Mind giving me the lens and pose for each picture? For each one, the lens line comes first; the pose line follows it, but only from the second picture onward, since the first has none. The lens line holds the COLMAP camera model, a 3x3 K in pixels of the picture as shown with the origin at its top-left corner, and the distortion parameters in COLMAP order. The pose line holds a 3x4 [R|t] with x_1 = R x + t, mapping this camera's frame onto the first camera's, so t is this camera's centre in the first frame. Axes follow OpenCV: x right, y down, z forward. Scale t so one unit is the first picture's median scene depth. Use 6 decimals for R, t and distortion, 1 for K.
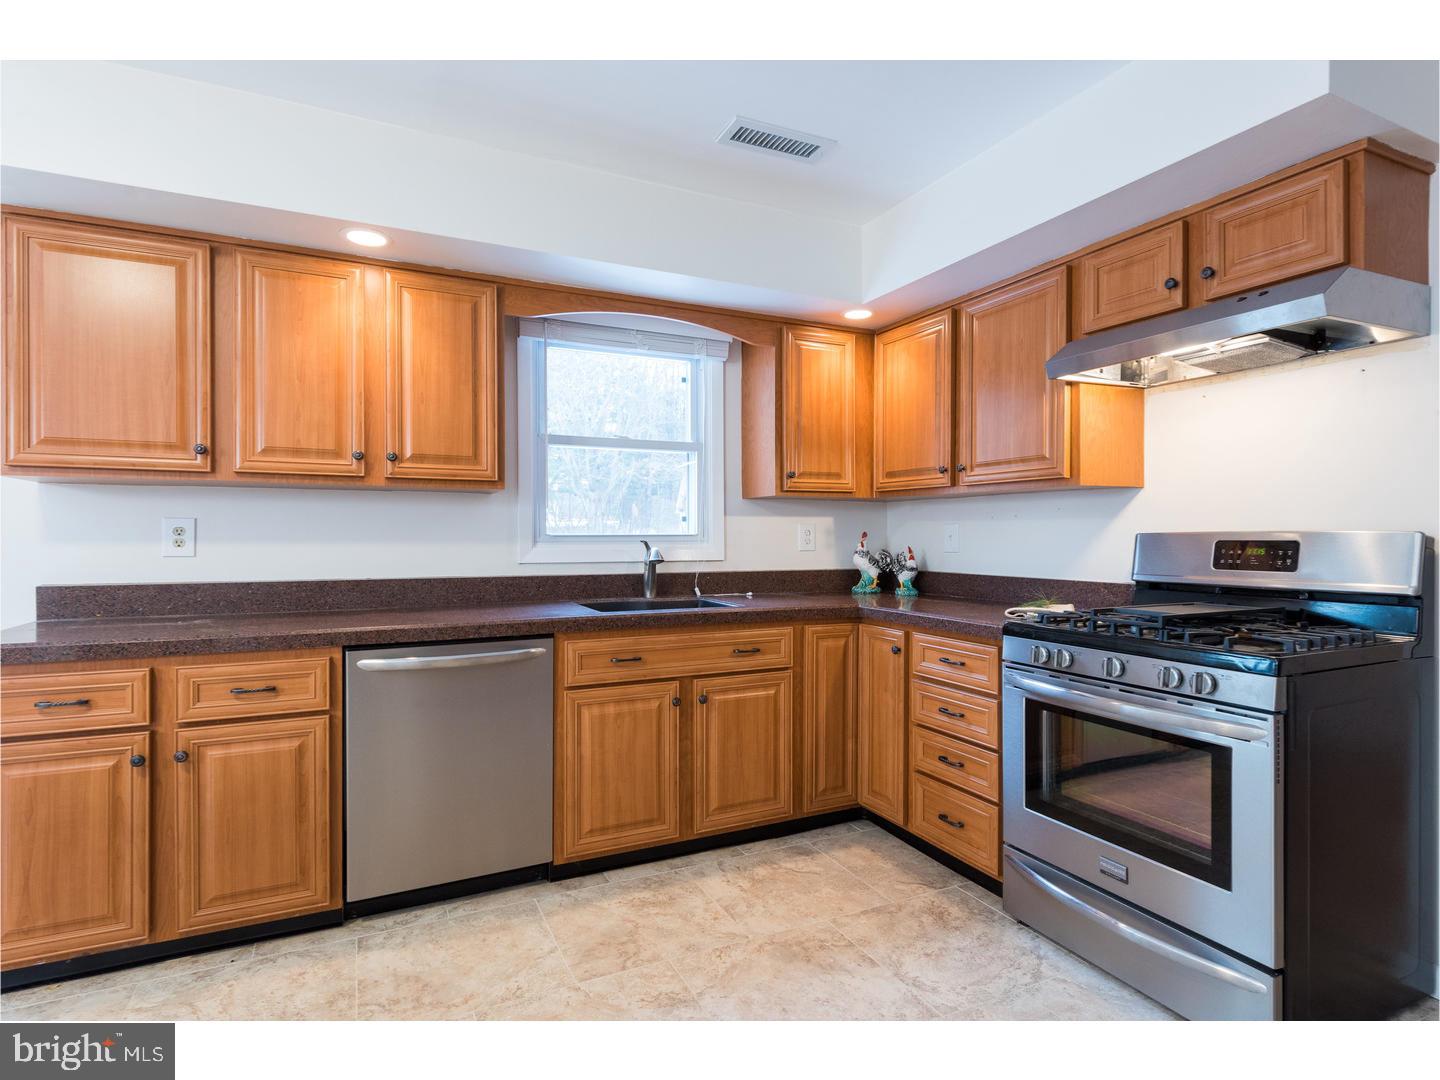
lens RADIAL K [[757.7, 0, 664.0], [0, 757.7, 541.0], [0, 0, 1]] dist [0.001314, -0.000155]
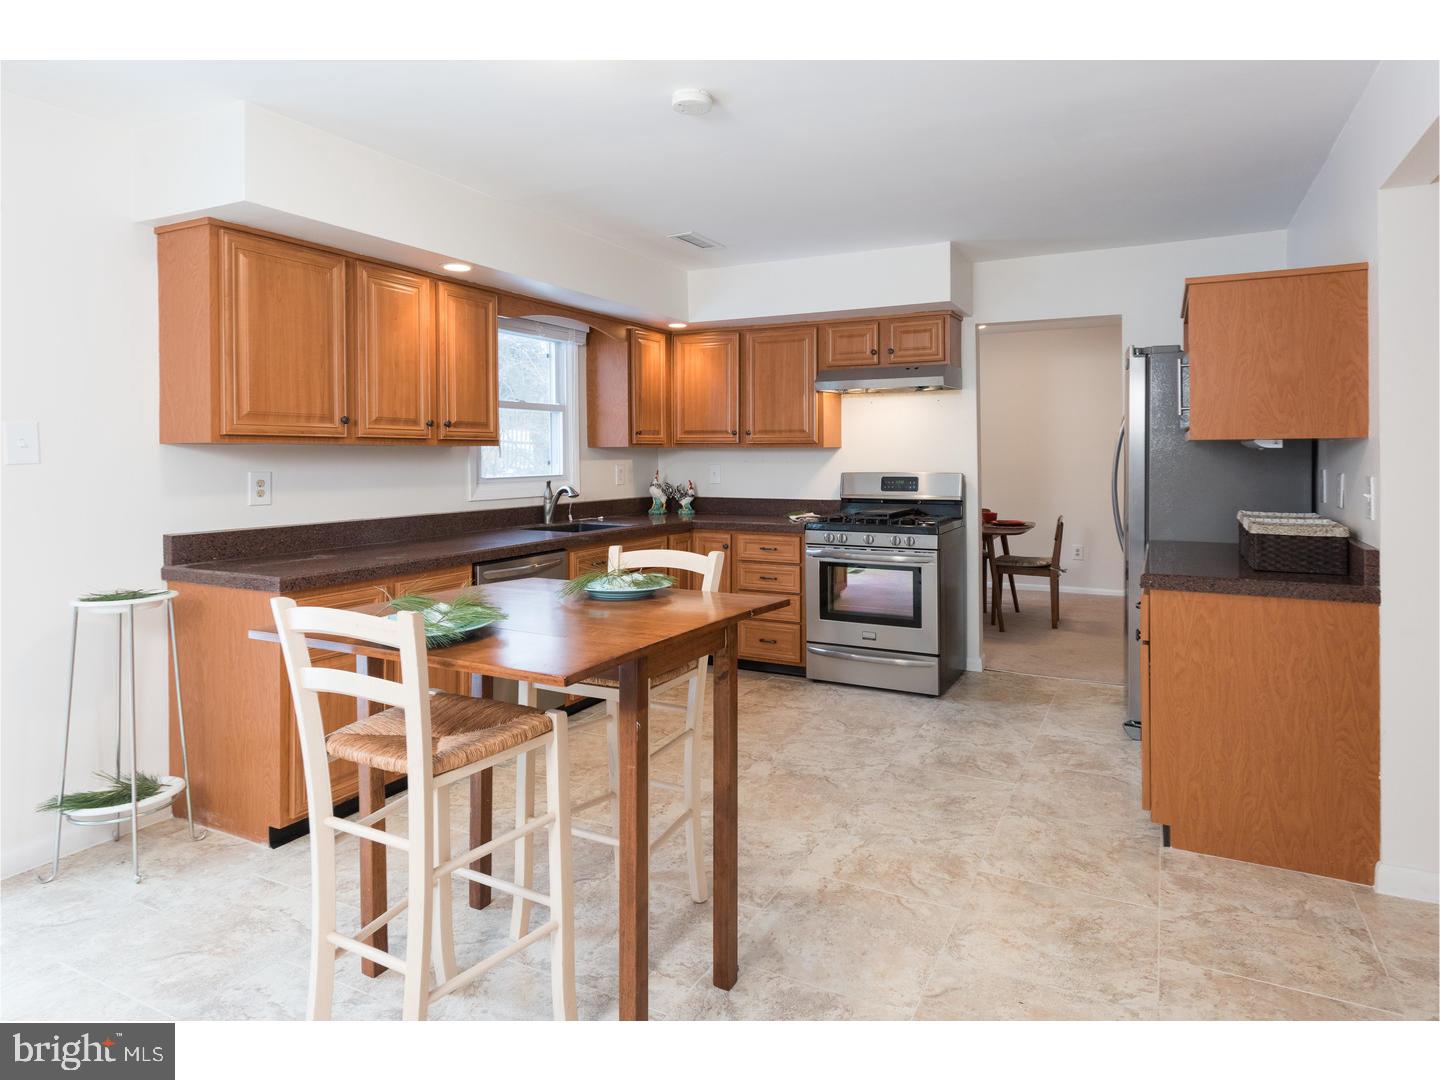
lens RADIAL K [[819.8, 0, 722.0], [0, 819.8, 464.1], [0, 0, 1]] dist [0.001578, 0.001329]
pose [[0.798686, -0.008360, 0.601690, -0.775495], [0.008894, 0.999958, 0.002088, -0.036223], [-0.601683, 0.003684, 0.798727, -0.404859]]
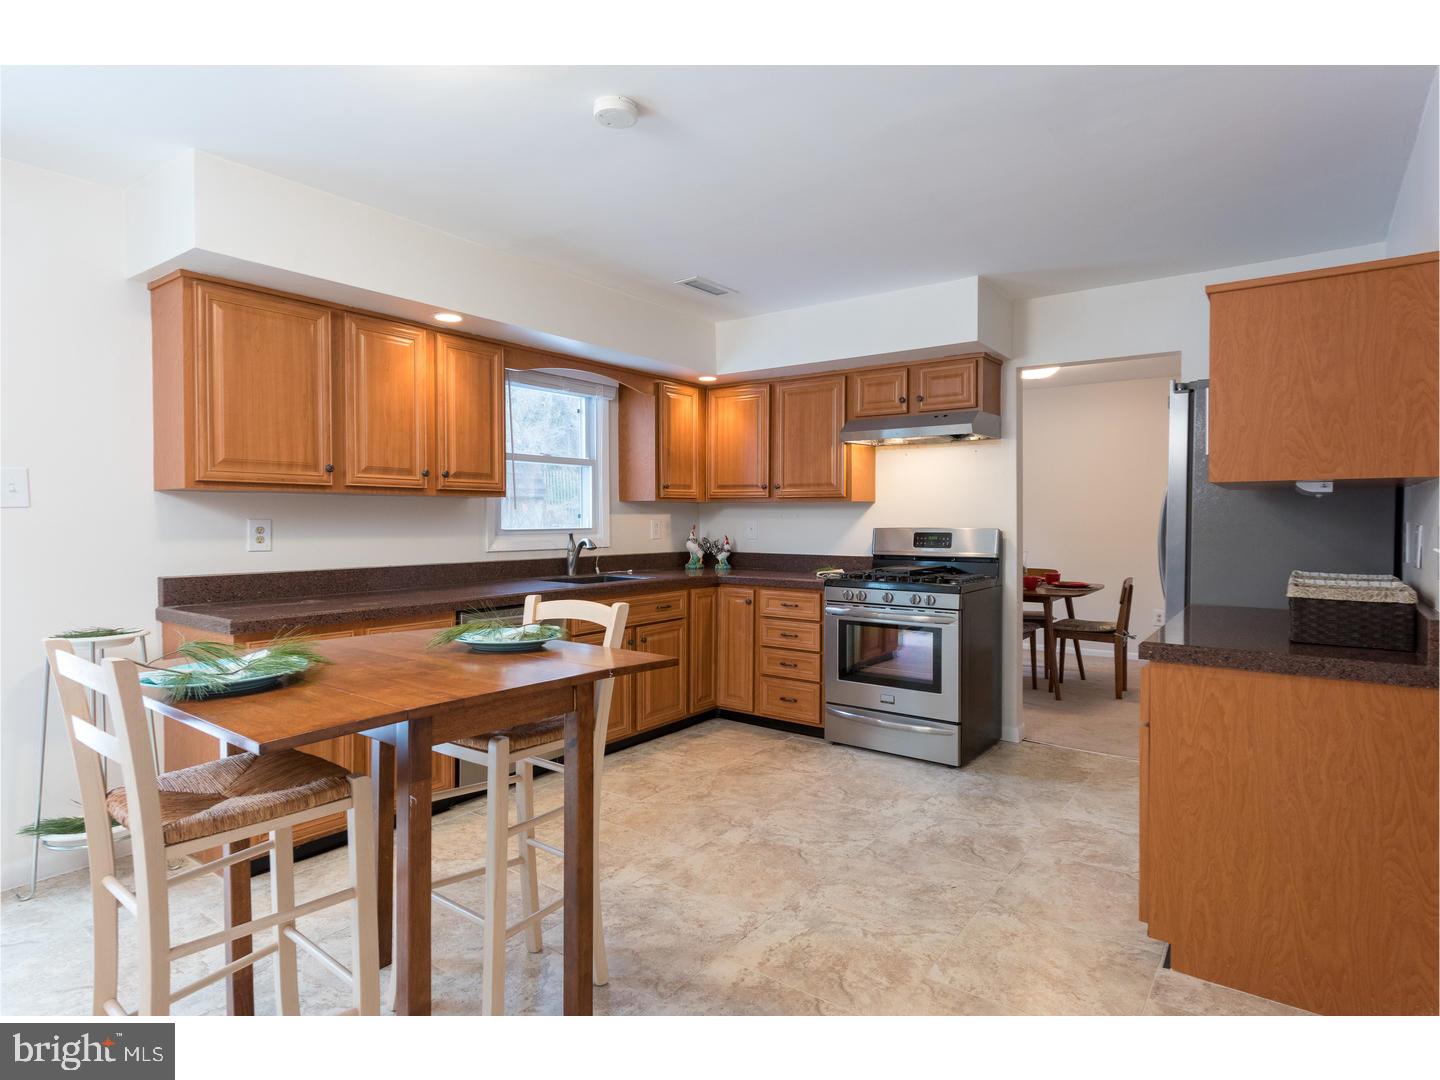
lens RADIAL K [[775.9, 0, 704.6], [0, 775.9, 537.0], [0, 0, 1]] dist [0.001515, -0.000928]
pose [[0.883441, -0.009919, 0.468438, -0.552821], [0.002647, 0.999866, 0.016181, -0.018974], [-0.468536, -0.013055, 0.883348, -0.403469]]
